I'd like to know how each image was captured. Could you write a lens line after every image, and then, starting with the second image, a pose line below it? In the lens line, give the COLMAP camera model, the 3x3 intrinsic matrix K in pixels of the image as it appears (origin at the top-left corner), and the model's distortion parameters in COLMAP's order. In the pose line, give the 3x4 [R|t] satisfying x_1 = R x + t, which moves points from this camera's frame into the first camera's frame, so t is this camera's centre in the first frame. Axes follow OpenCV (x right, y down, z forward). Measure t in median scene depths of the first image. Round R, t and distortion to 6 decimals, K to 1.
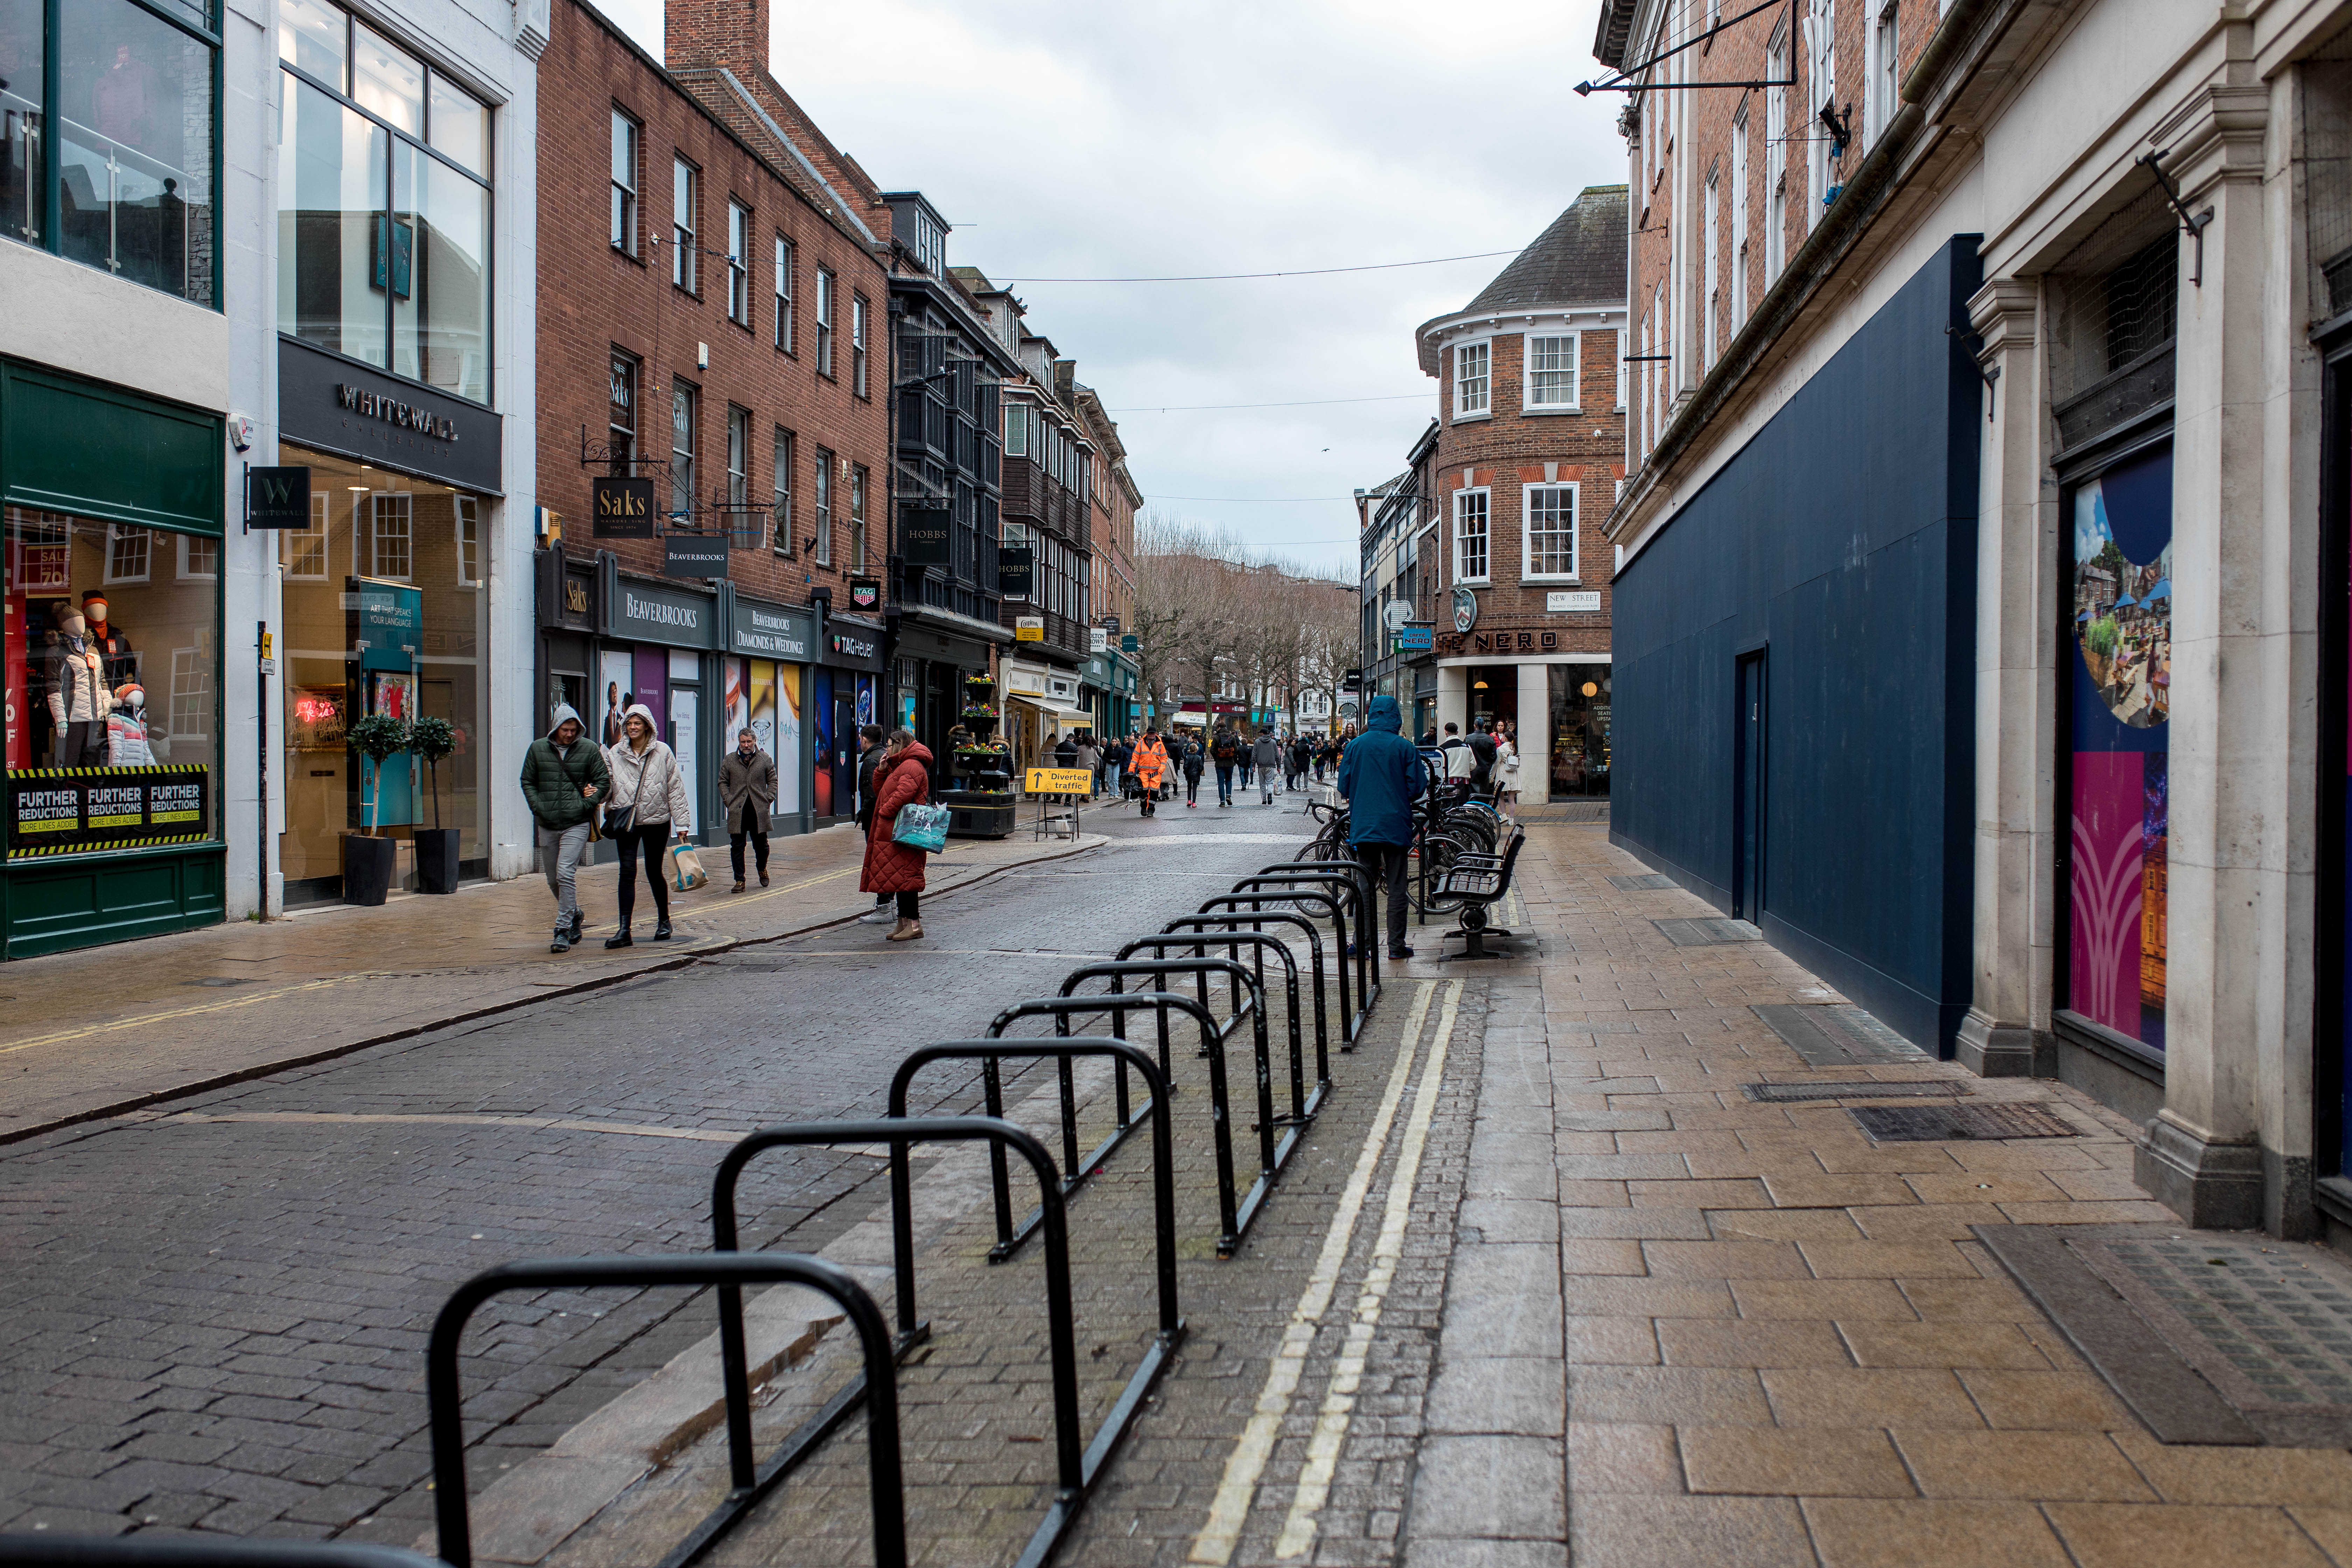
lens RADIAL K [[2289.1, 0, 1174.3], [0, 2289.1, 779.5], [0, 0, 1]] dist [0.005432, 0.000000]
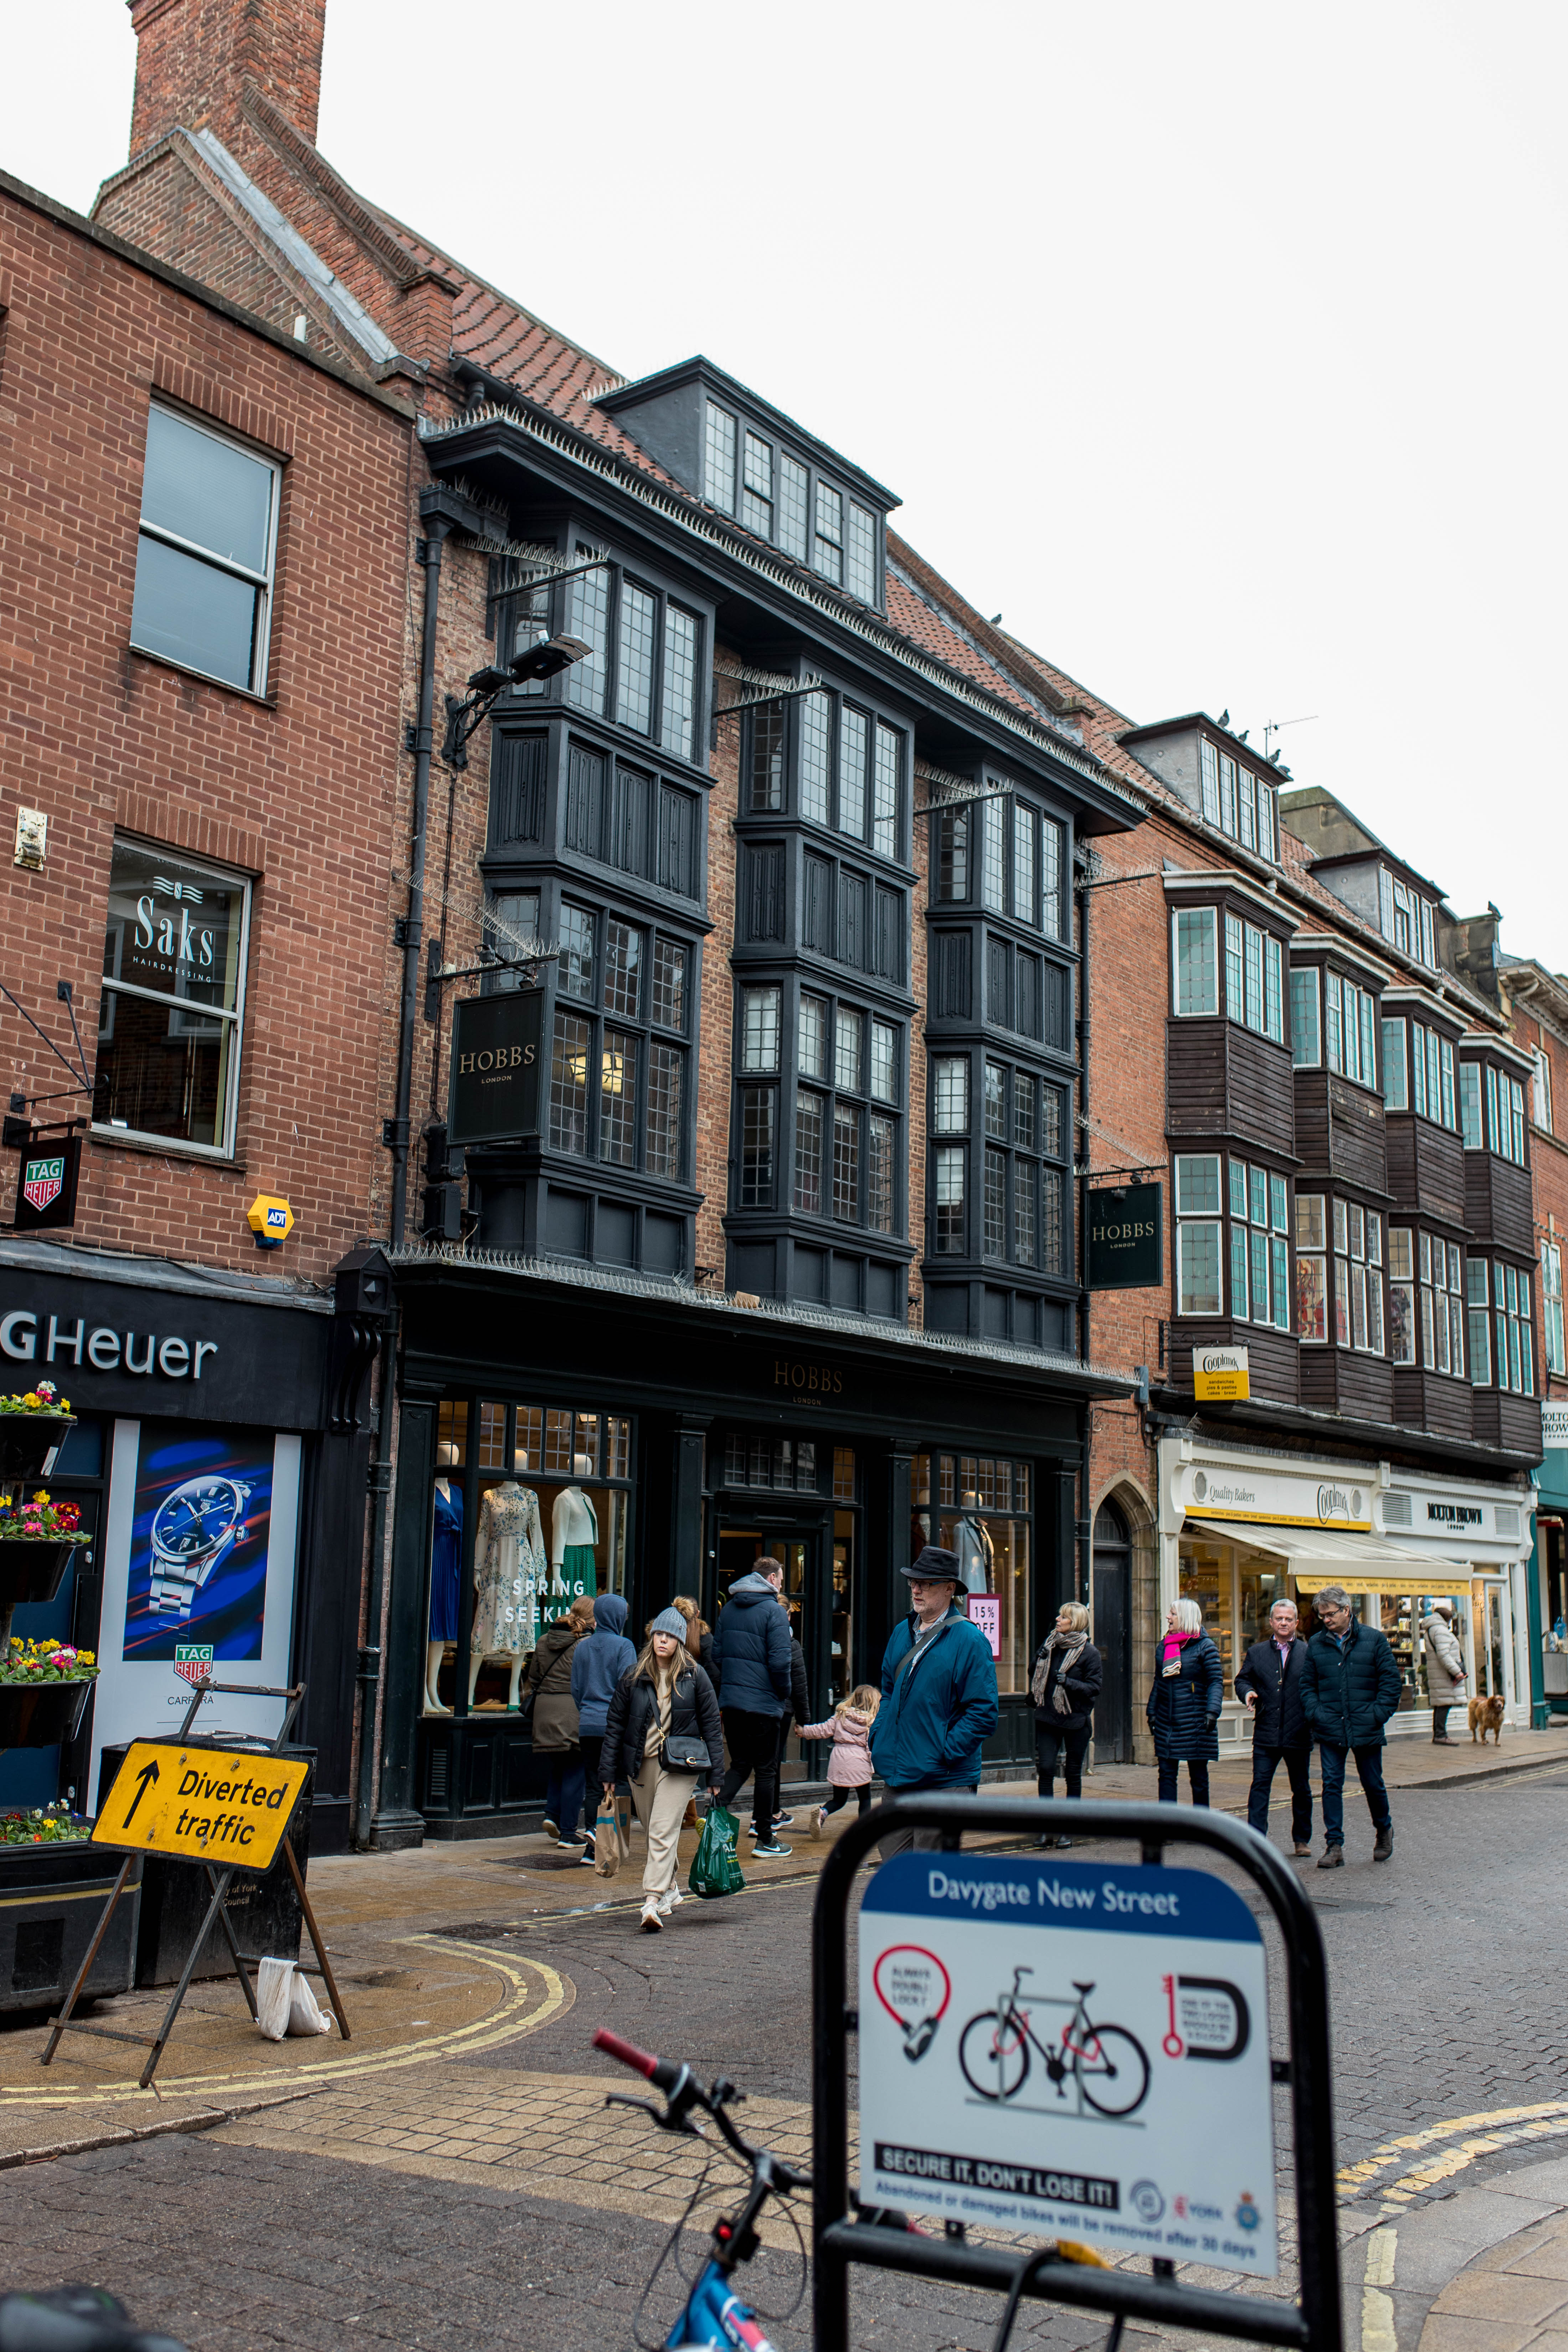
lens RADIAL K [[2289.2, 0, 789.5], [0, 2289.2, 1185.7], [0, 0, 1]] dist [0.005432, 0.000000]
pose [[0.862087, -0.106354, -0.495474, 0.094251], [-0.000385, 0.977591, -0.210511, -0.007186], [0.506759, 0.181670, 0.842728, 0.593640]]
